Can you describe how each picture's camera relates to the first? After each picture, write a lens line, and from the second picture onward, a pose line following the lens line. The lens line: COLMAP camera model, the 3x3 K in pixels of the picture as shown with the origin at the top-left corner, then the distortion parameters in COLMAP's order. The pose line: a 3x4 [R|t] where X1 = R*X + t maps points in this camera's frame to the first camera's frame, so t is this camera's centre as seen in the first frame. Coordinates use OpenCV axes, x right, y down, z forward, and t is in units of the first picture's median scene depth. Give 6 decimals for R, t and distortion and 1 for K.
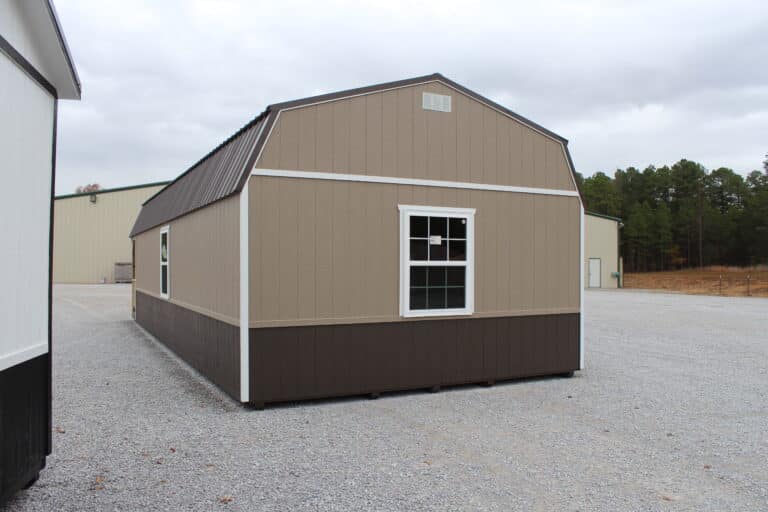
lens RADIAL K [[639.0, 0, 386.3], [0, 639.0, 266.0], [0, 0, 1]] dist [-0.175043, 0.155047]
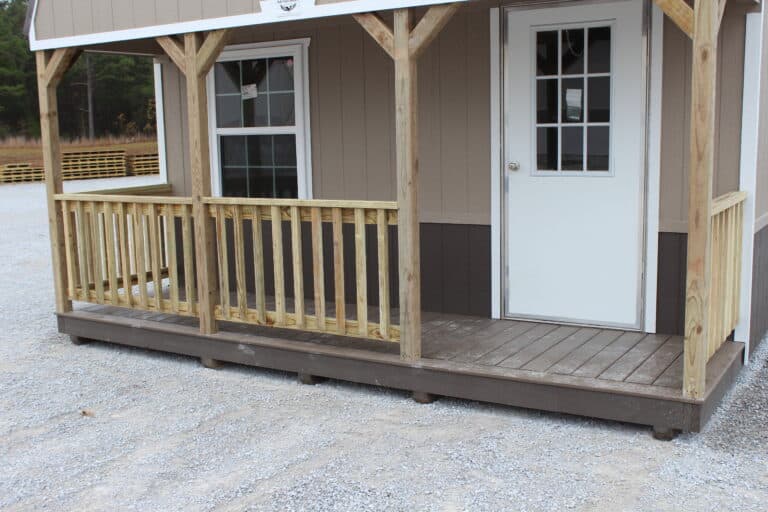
lens RADIAL K [[849.2, 0, 384.0], [0, 849.2, 256.0], [0, 0, 1]] dist [0.004740, 0.001539]
pose [[0.520551, 0.106721, -0.847134, 0.894793], [0.024164, 0.989919, 0.139558, 0.004401], [0.853488, -0.093117, 0.512725, 0.637434]]
